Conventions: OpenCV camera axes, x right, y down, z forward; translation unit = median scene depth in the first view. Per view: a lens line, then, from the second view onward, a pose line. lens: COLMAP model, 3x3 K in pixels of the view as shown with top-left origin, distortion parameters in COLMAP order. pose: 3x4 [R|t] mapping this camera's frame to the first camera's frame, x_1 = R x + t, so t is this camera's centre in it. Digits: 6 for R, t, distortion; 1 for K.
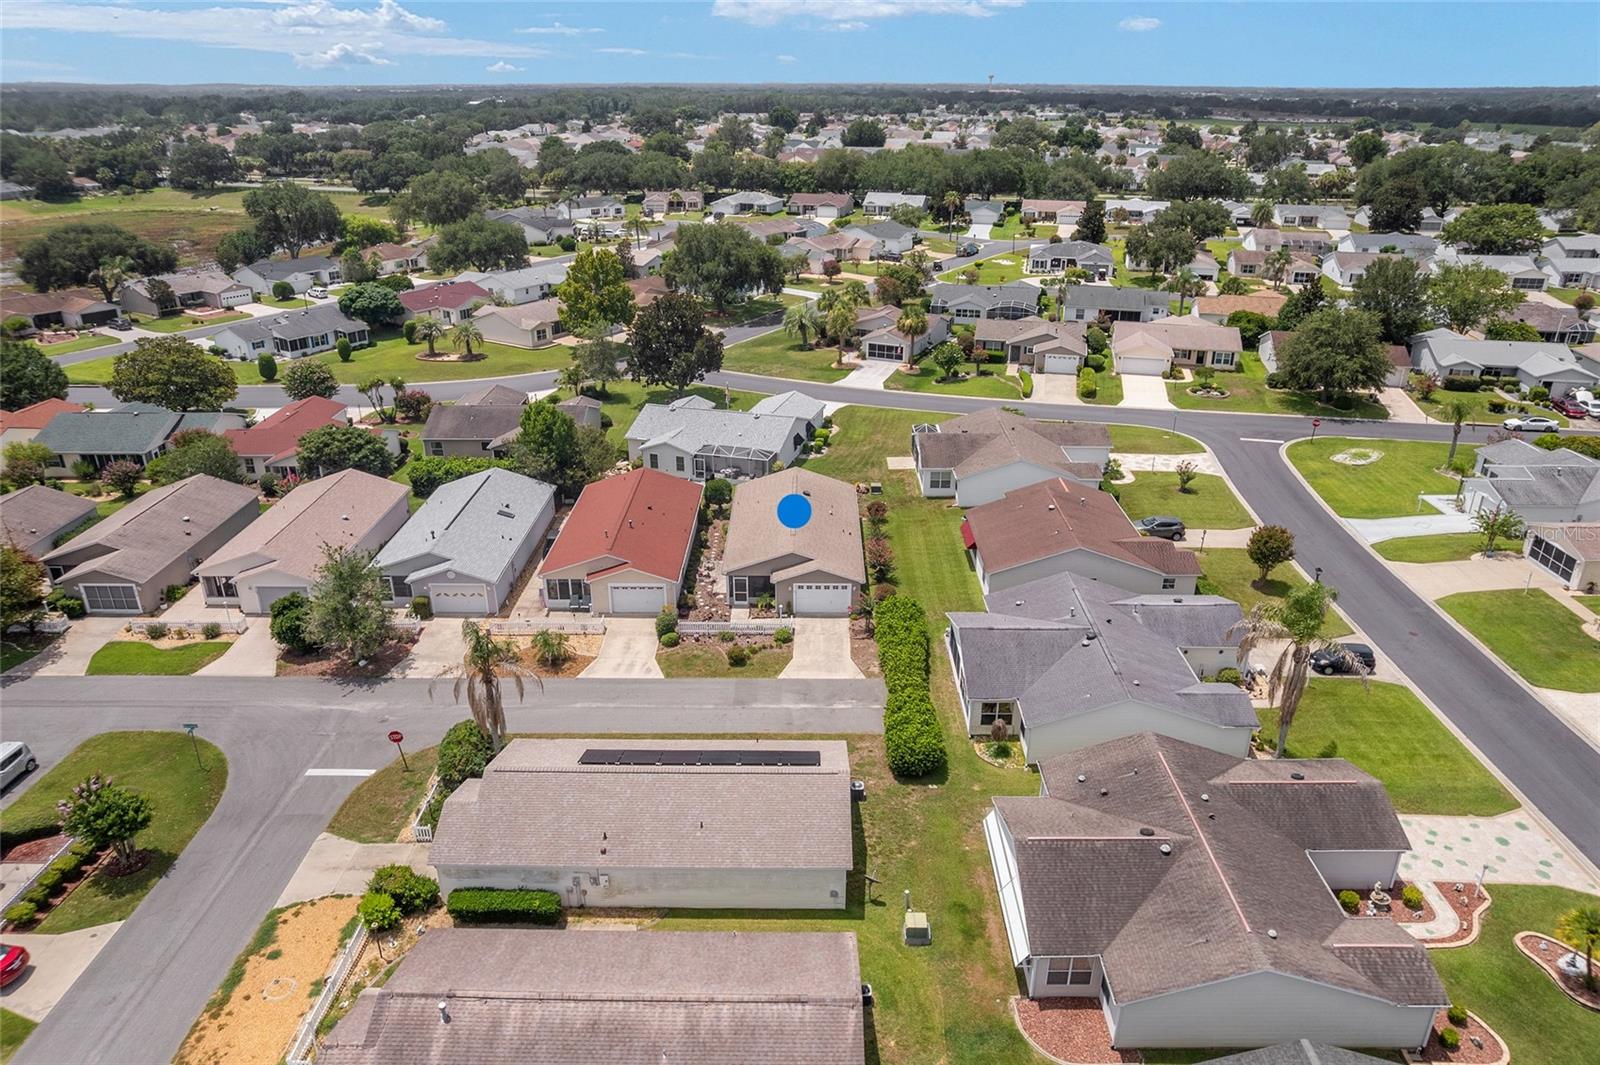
lens RADIAL K [[1071.5, 0, 808.1], [0, 1071.5, 540.6], [0, 0, 1]] dist [-0.079844, 0.069869]
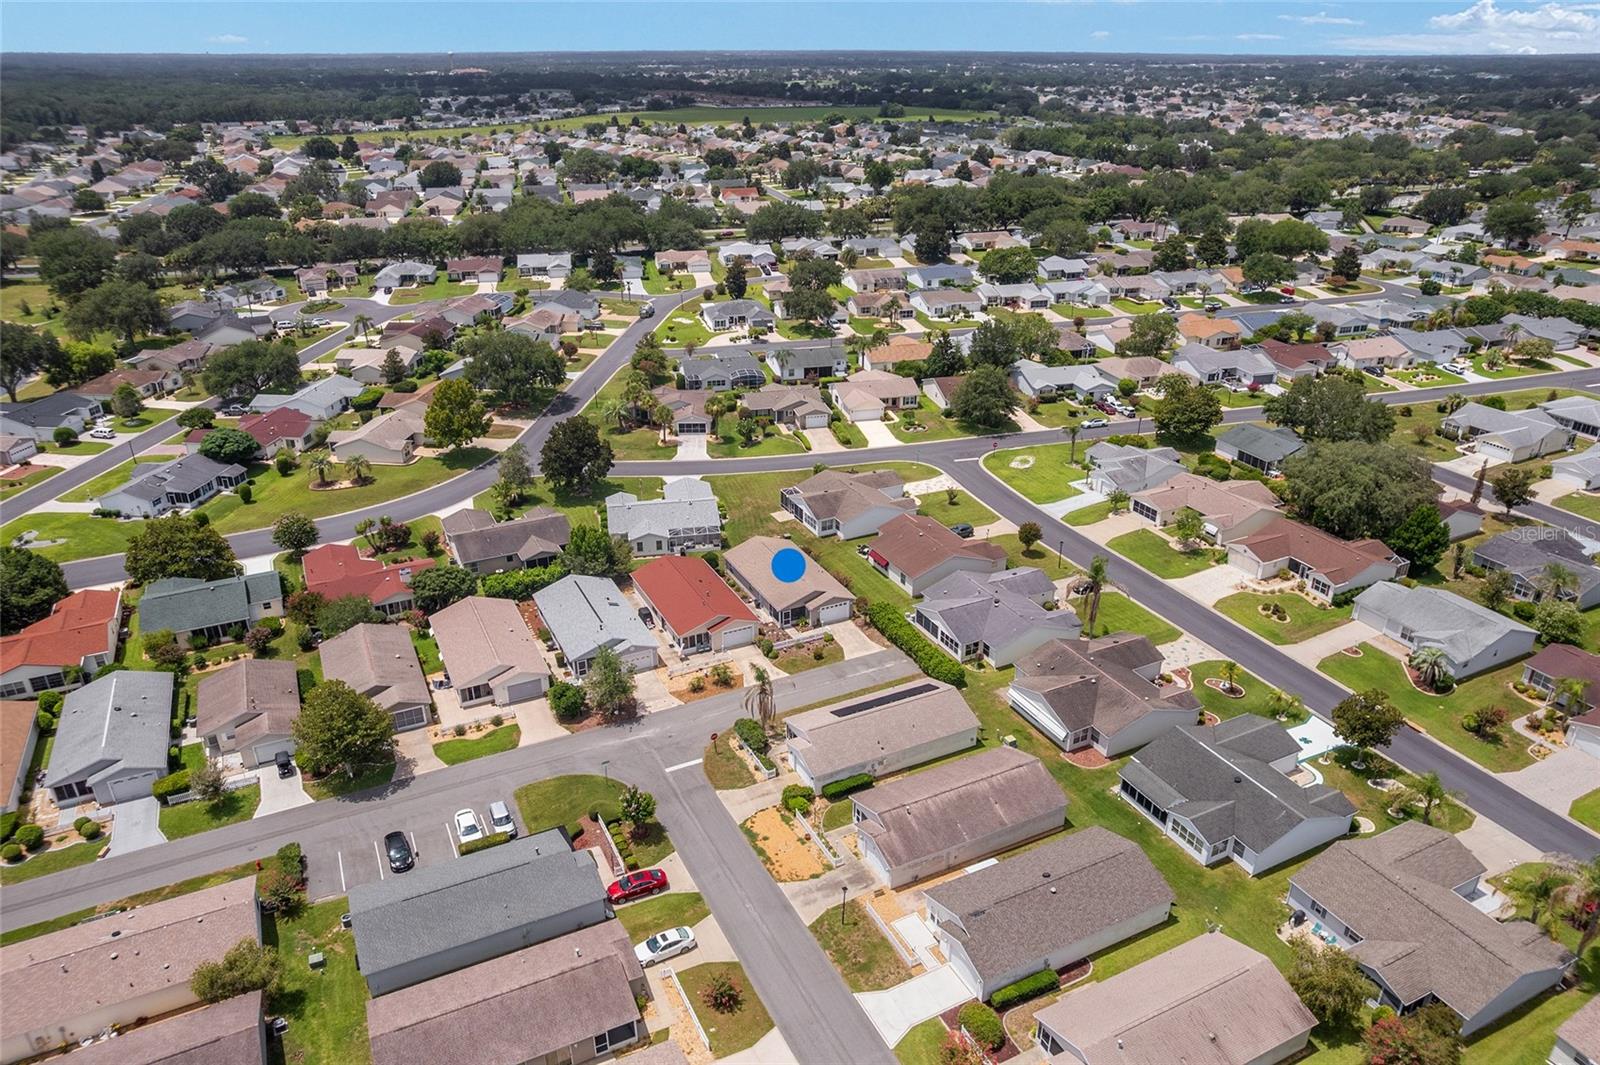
lens RADIAL K [[1066.0, 0, 808.6], [0, 1066.0, 538.1], [0, 0, 1]] dist [-0.076324, 0.064393]
pose [[0.892065, -0.191062, 0.409531, -0.536737], [0.180309, 0.981452, 0.065126, -0.140188], [-0.414378, 0.015746, 0.909969, -0.432835]]
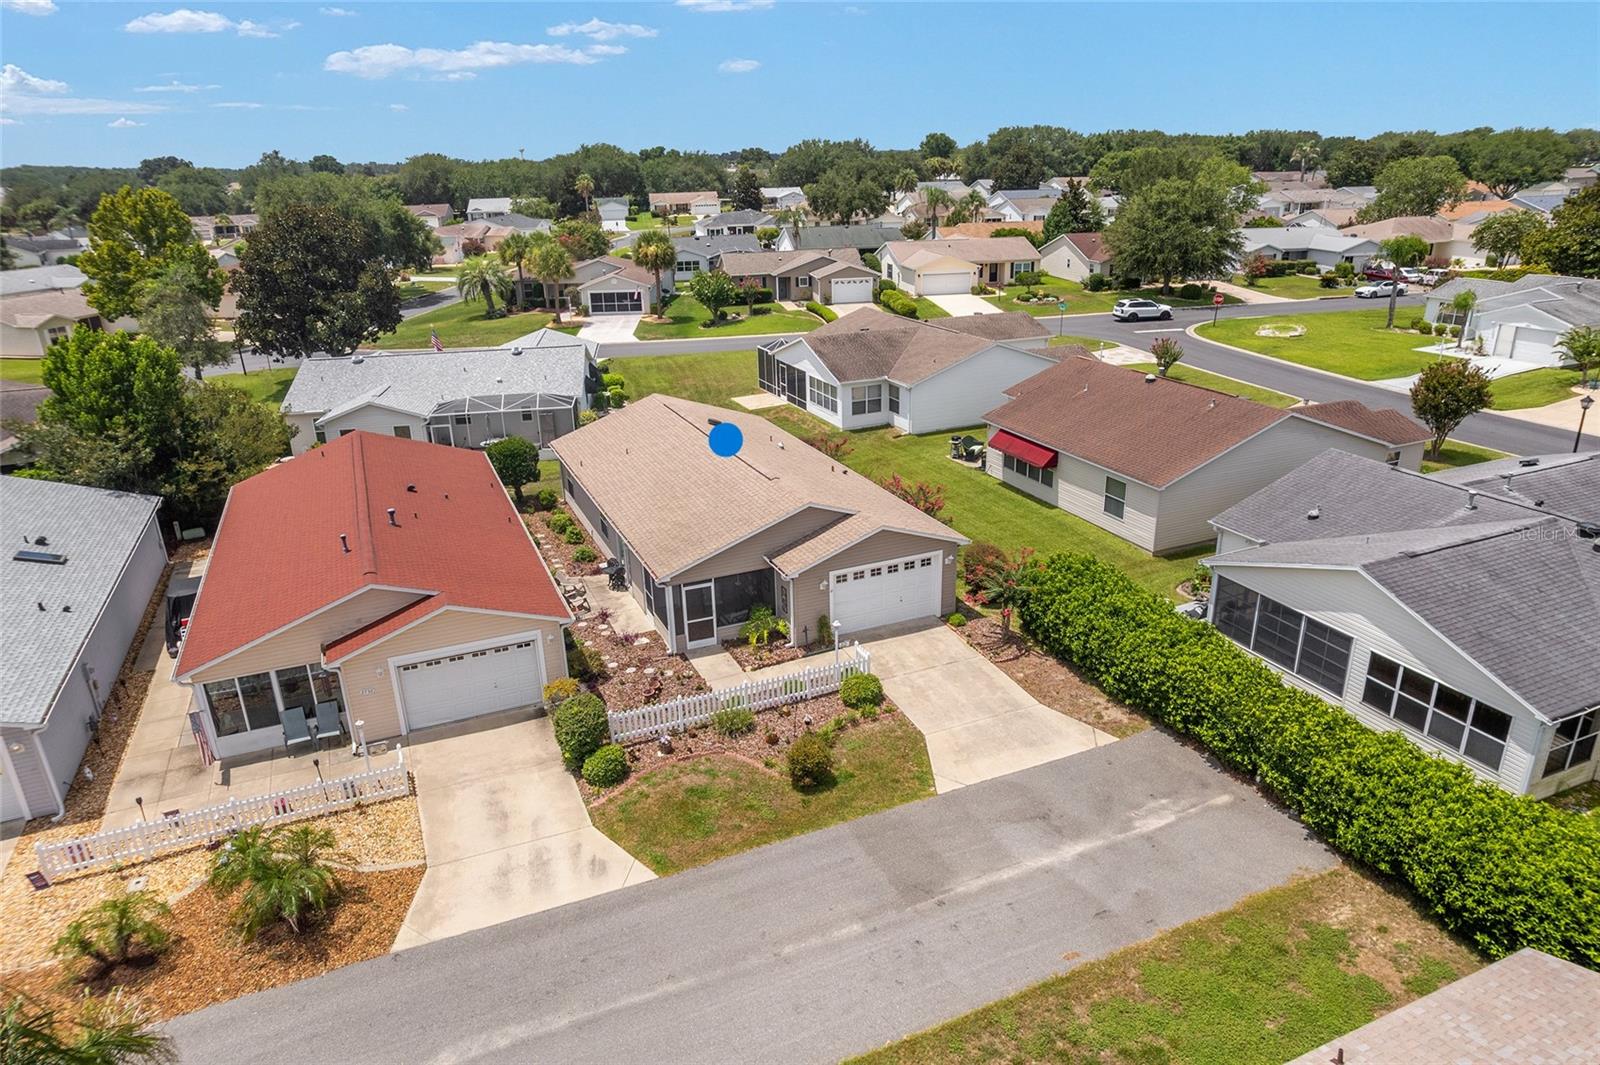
lens RADIAL K [[1024.7, 0, 808.8], [0, 1024.7, 540.5], [0, 0, 1]] dist [-0.082664, 0.073137]
pose [[0.912433, -0.166870, 0.373657, -0.132023], [0.184847, 0.982687, -0.012524, 0.022759], [-0.365098, 0.080497, 0.927482, 0.449971]]
